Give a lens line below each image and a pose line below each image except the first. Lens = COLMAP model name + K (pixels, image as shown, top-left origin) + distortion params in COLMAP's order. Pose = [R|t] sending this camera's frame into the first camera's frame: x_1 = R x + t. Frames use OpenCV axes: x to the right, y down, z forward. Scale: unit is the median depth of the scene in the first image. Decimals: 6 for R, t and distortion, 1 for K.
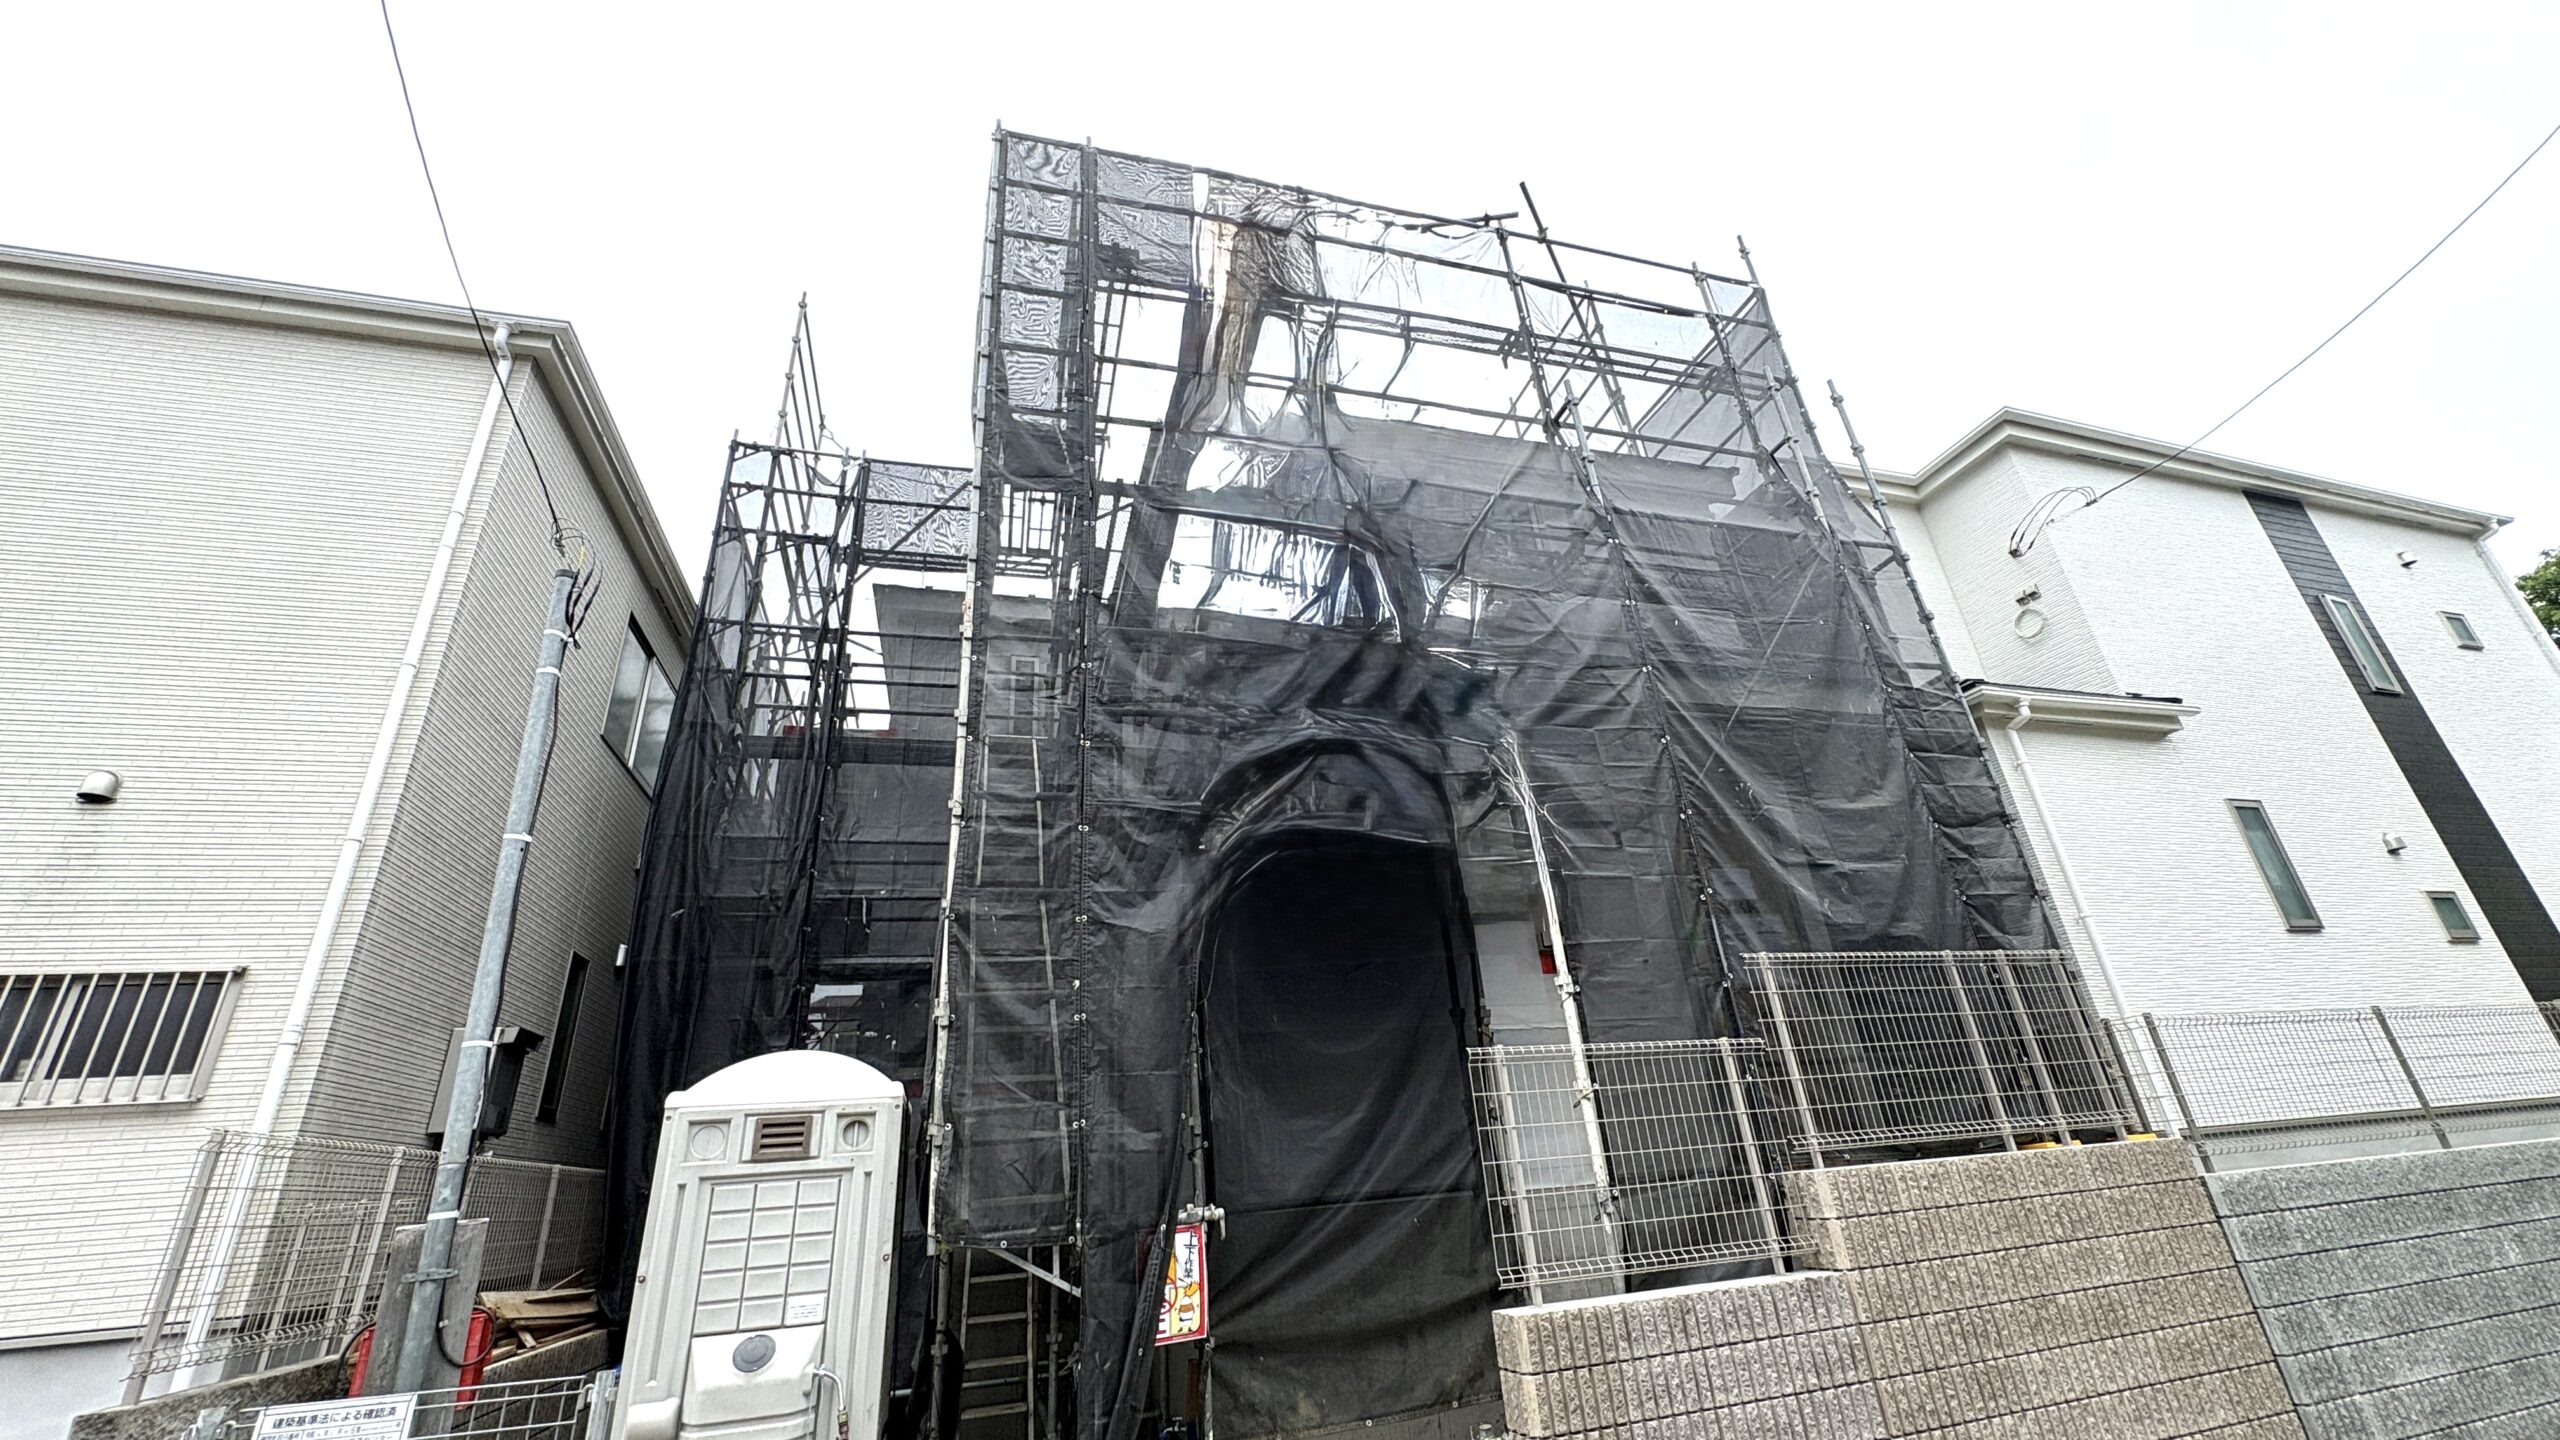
lens RADIAL K [[1022.6, 0, 1280.0], [0, 1022.6, 720.0], [0, 0, 1]] dist [-0.001141, 0.000021]
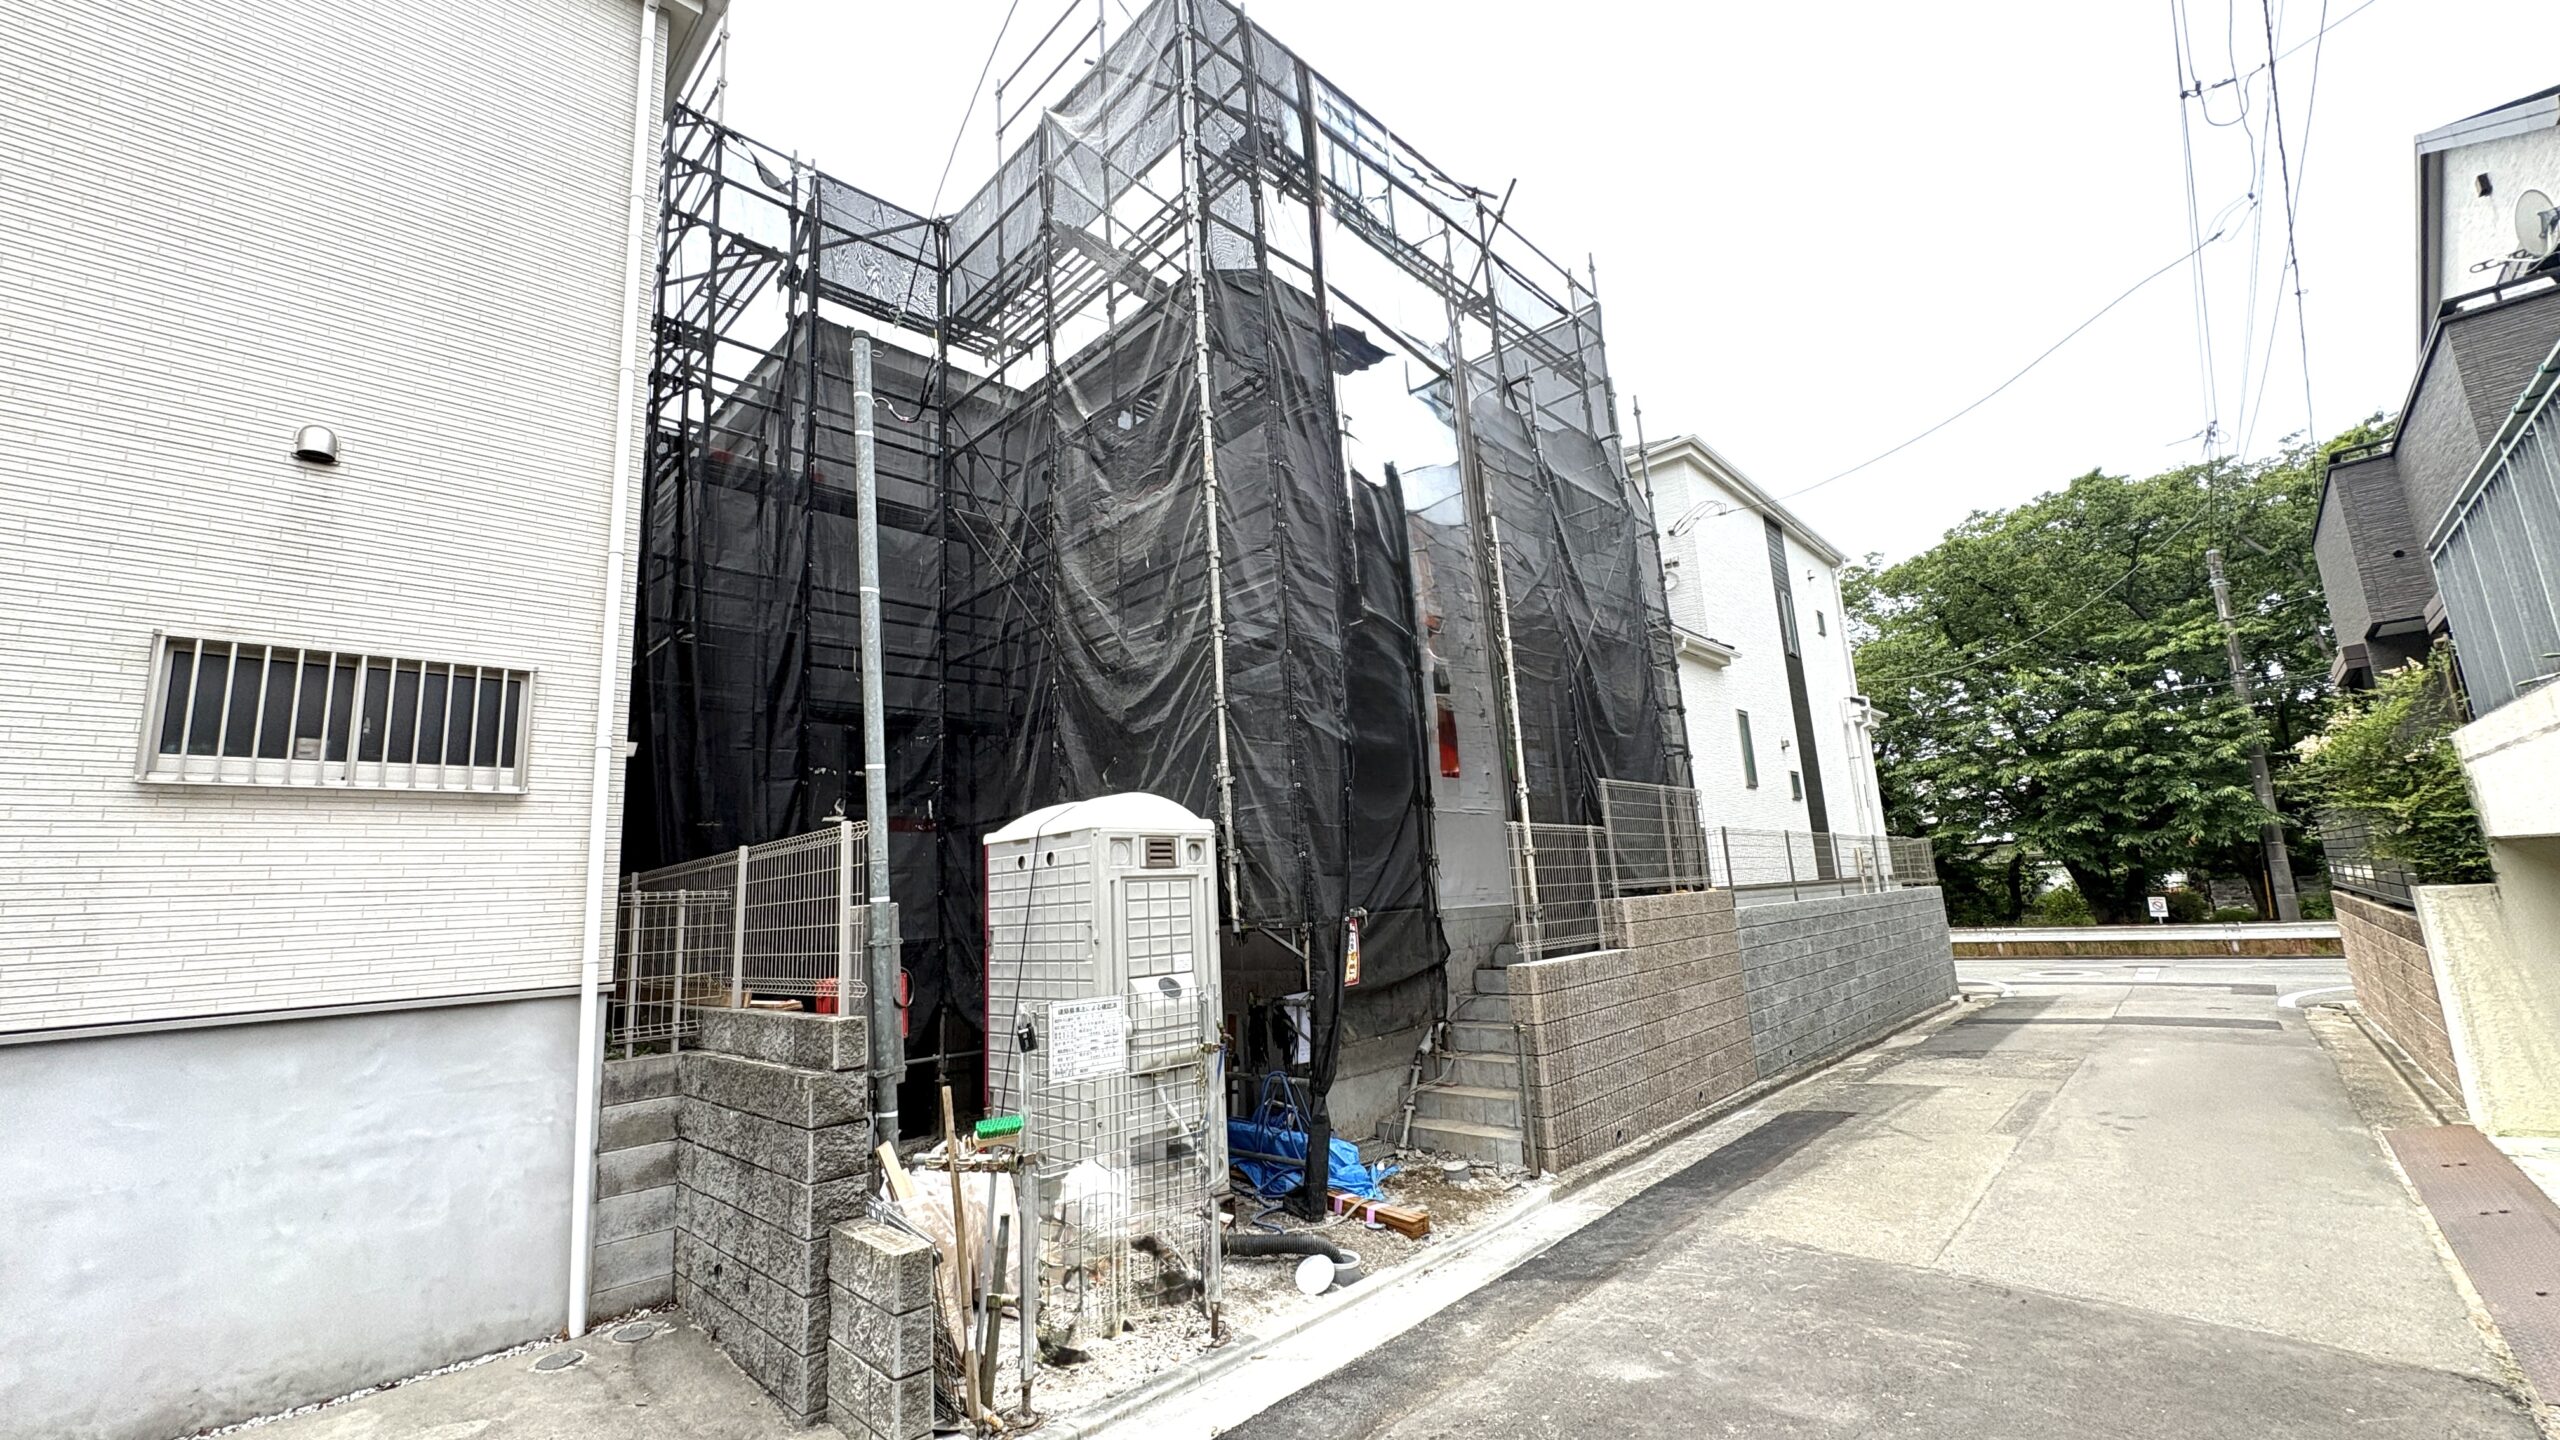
lens RADIAL K [[1022.6, 0, 1280.0], [0, 1022.6, 720.0], [0, 0, 1]] dist [-0.001141, 0.000021]
pose [[0.868622, 0.110794, 0.482929, -0.838533], [-0.210300, 0.964969, 0.156872, -0.018395], [-0.448631, -0.237822, 0.861493, -0.194819]]
